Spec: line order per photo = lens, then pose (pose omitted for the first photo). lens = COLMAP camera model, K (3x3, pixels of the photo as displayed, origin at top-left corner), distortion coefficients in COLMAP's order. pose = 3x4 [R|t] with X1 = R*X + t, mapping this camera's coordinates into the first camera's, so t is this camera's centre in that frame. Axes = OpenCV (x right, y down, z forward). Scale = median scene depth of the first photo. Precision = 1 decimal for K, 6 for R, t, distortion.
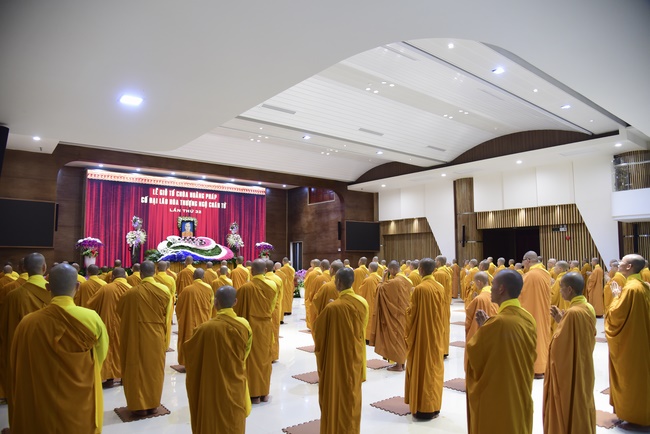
lens RADIAL K [[442.9, 0, 319.9], [0, 442.9, 221.8], [0, 0, 1]] dist [-0.119886, 0.070556]
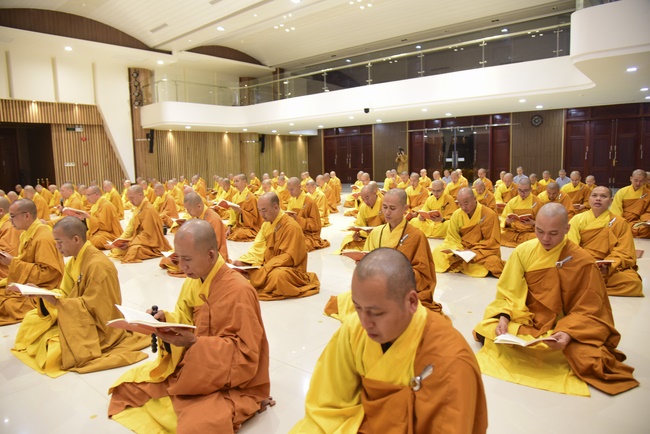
lens RADIAL K [[453.8, 0, 325.0], [0, 453.8, 217.0], [0, 0, 1]] dist [-0.110991, 0.065459]
pose [[-0.169625, -0.109336, 0.979425, -0.398650], [-0.053984, 0.993365, 0.101543, 0.062599], [-0.984029, -0.035649, -0.174402, 0.463836]]
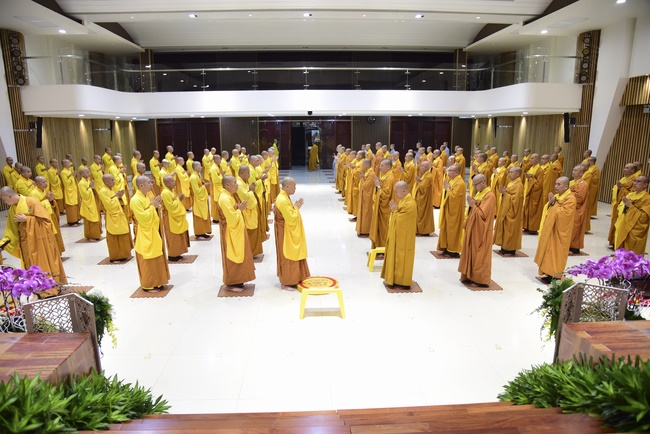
lens RADIAL K [[442.9, 0, 319.9], [0, 442.9, 221.8], [0, 0, 1]] dist [-0.119886, 0.070556]
pose [[-0.810025, -0.112824, 0.575439, -0.206346], [-0.040123, 0.989680, 0.137562, 0.051260], [-0.585021, 0.088340, -0.806192, 0.903007]]
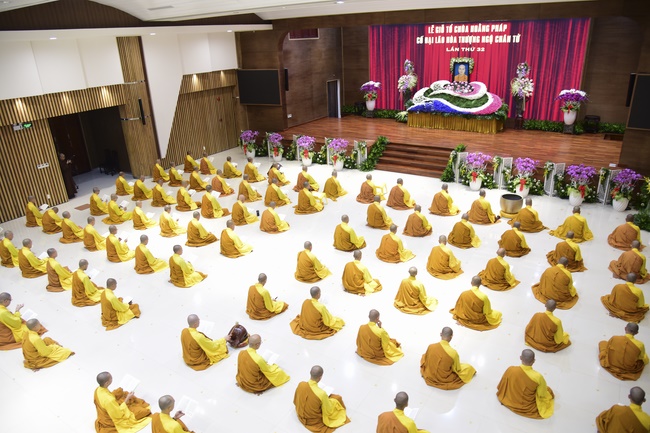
lens RADIAL K [[453.8, 0, 325.0], [0, 453.8, 216.5], [0, 0, 1]] dist [-0.110991, 0.065459]
pose [[0.315627, 0.348764, -0.882464, 0.495784], [0.117116, 0.908574, 0.400971, -0.109791], [0.941628, -0.229908, 0.245924, 0.462673]]
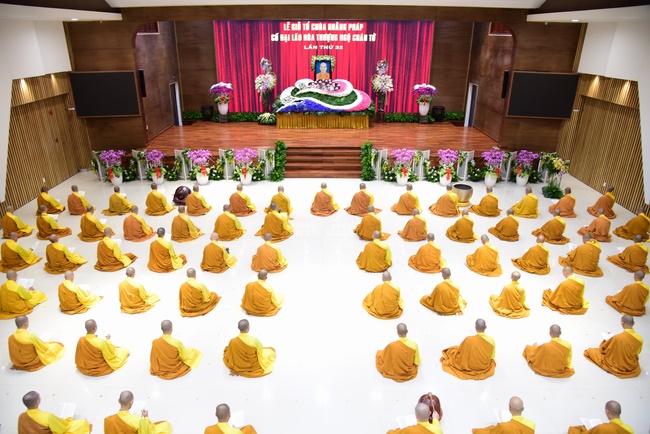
lens RADIAL K [[442.9, 0, 319.9], [0, 442.9, 221.8], [0, 0, 1]] dist [-0.119886, 0.070556]
pose [[0.780150, 0.258123, -0.569858, 0.267185], [0.045294, 0.885214, 0.462974, -0.119521], [0.623951, -0.387000, 0.678908, 0.290693]]
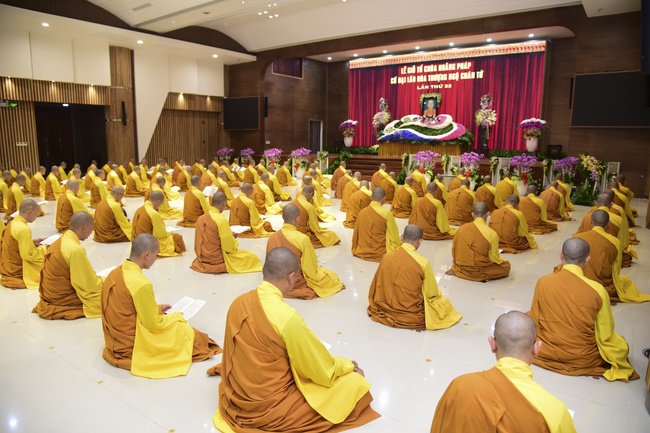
lens RADIAL K [[442.9, 0, 319.9], [0, 442.9, 221.3], [0, 0, 1]] dist [-0.119886, 0.070556]
pose [[0.253776, 0.177132, -0.950906, 0.557014], [0.069113, 0.977256, 0.200485, 0.052154], [0.964791, -0.116598, 0.235762, 0.533866]]
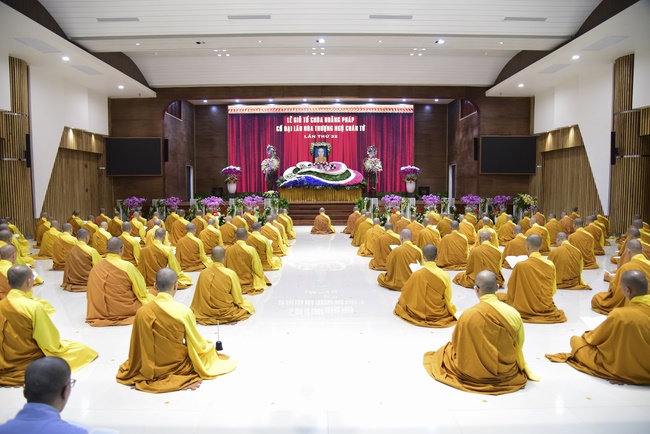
lens RADIAL K [[449.1, 0, 321.8], [0, 449.1, 220.1], [0, 0, 1]] dist [-0.120282, 0.084046]
pose [[0.786585, 0.044977, -0.615842, 0.340192], [0.051267, 0.989143, 0.137722, 0.024030], [0.615351, -0.139903, 0.775739, 0.184910]]
